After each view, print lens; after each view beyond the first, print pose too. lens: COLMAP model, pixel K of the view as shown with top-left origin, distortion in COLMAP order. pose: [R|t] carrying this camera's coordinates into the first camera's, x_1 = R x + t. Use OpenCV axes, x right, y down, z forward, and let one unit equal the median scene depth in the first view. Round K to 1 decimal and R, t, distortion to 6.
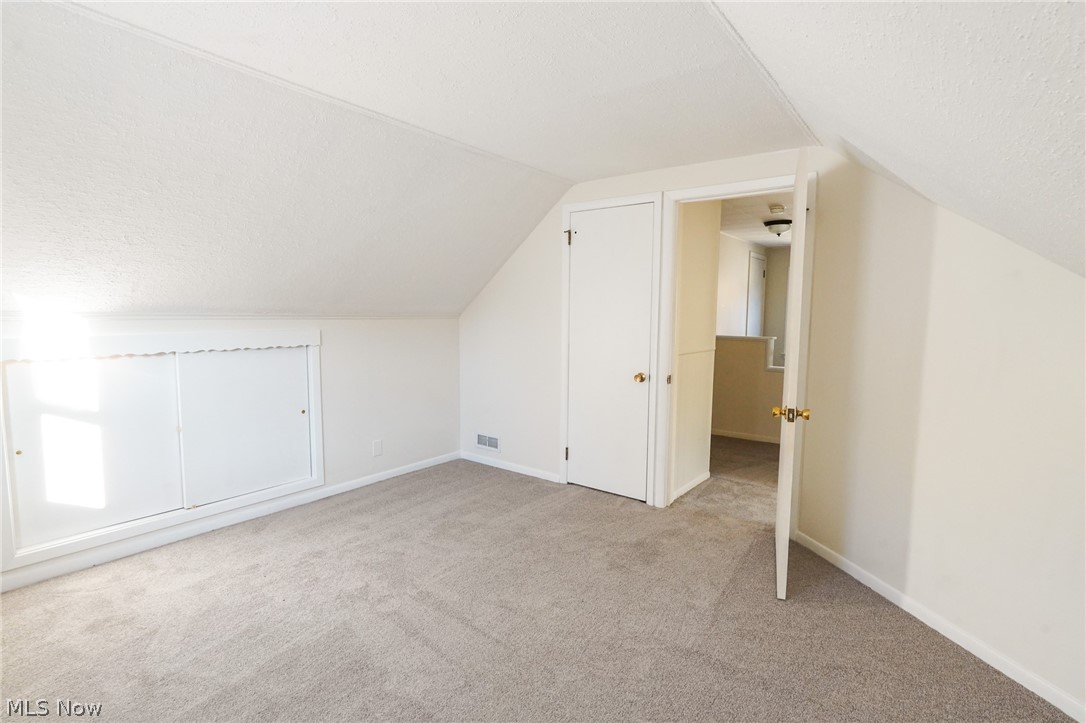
lens RADIAL K [[497.0, 0, 541.6], [0, 497.0, 364.4], [0, 0, 1]] dist [0.001351, 0.000566]
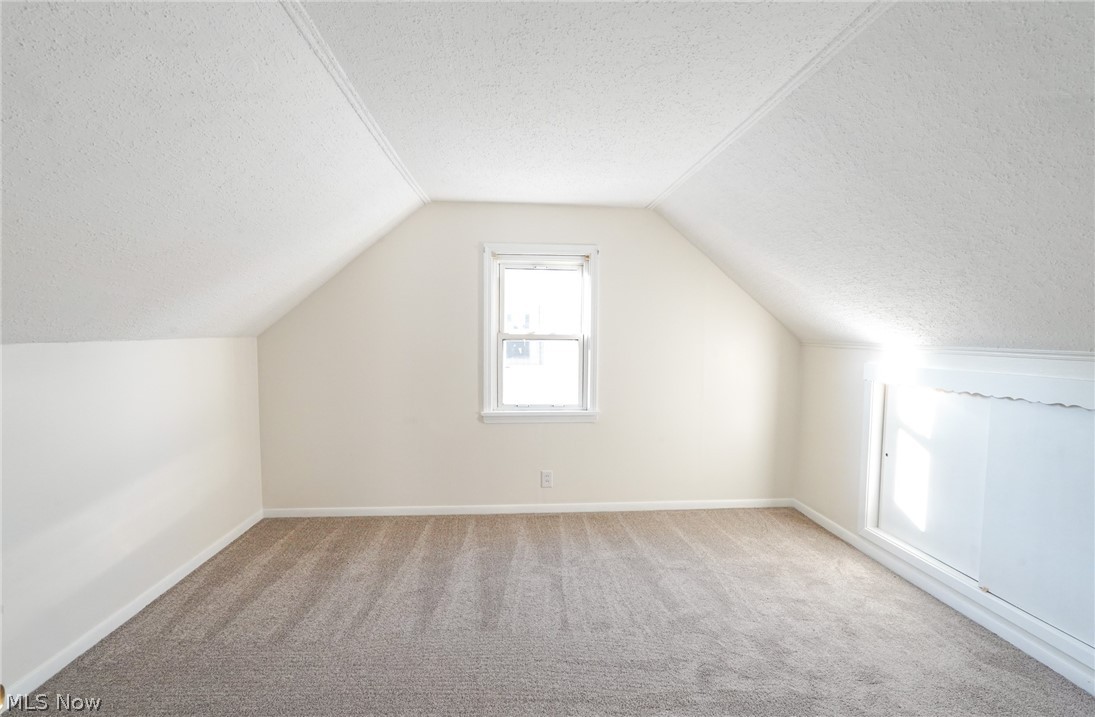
lens RADIAL K [[487.4, 0, 547.5], [0, 487.4, 358.5], [0, 0, 1]] dist [-0.000956, -0.000145]
pose [[-0.729556, 0.025413, -0.683449, 0.387827], [-0.090654, 0.986899, 0.133465, -0.138767], [0.677886, 0.159328, -0.717694, 1.169939]]
